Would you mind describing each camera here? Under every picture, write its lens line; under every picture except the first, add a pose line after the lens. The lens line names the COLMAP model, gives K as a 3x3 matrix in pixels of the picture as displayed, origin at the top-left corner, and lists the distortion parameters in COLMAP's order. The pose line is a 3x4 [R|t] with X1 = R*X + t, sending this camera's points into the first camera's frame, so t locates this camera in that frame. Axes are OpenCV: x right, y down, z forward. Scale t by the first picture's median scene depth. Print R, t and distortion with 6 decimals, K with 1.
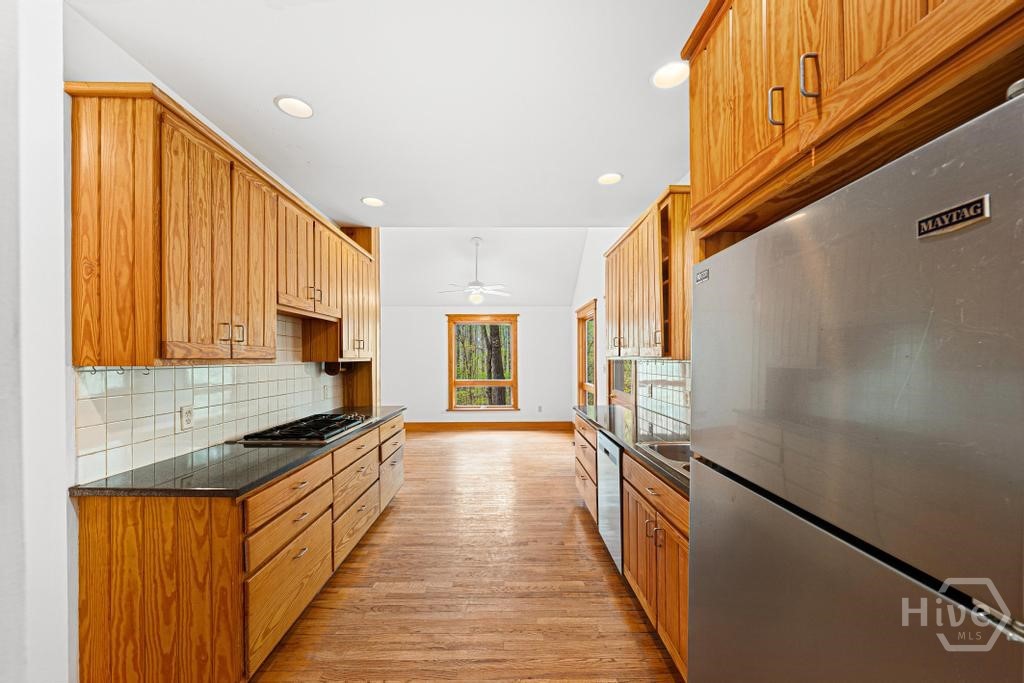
lens RADIAL K [[378.9, 0, 504.1], [0, 378.9, 356.9], [0, 0, 1]] dist [-0.000301, -0.000012]
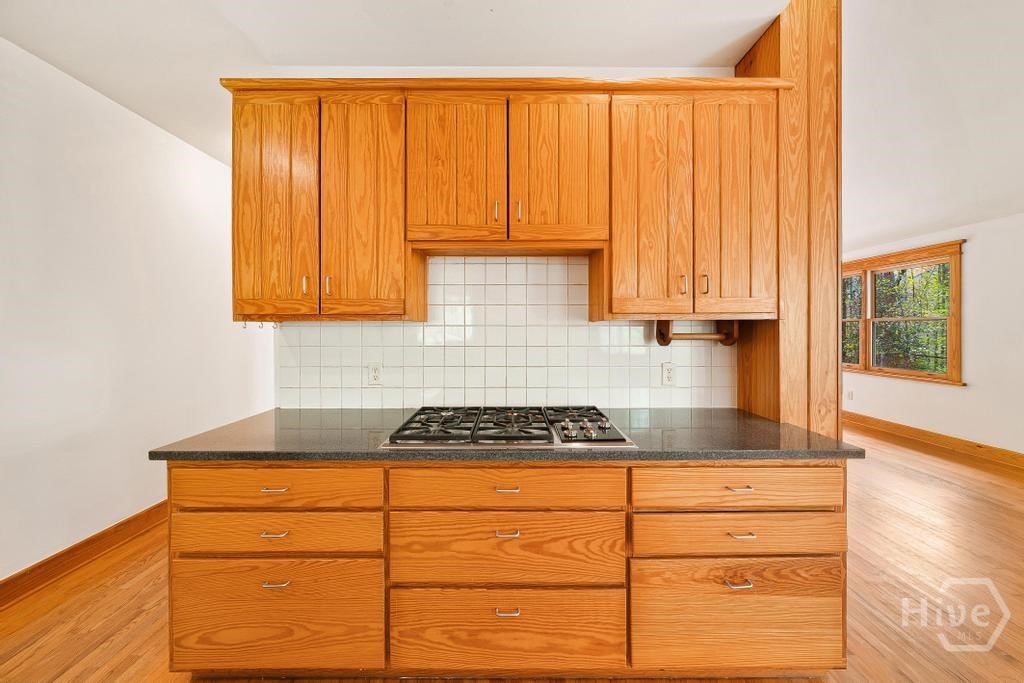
lens RADIAL K [[348.6, 0, 511.0], [0, 348.6, 335.5], [0, 0, 1]] dist [-0.002842, -0.000196]
pose [[0.004521, 0.017572, -0.999835, 0.129312], [0.007041, 0.999820, 0.017604, 0.046996], [0.999965, -0.007120, 0.004396, 1.524801]]
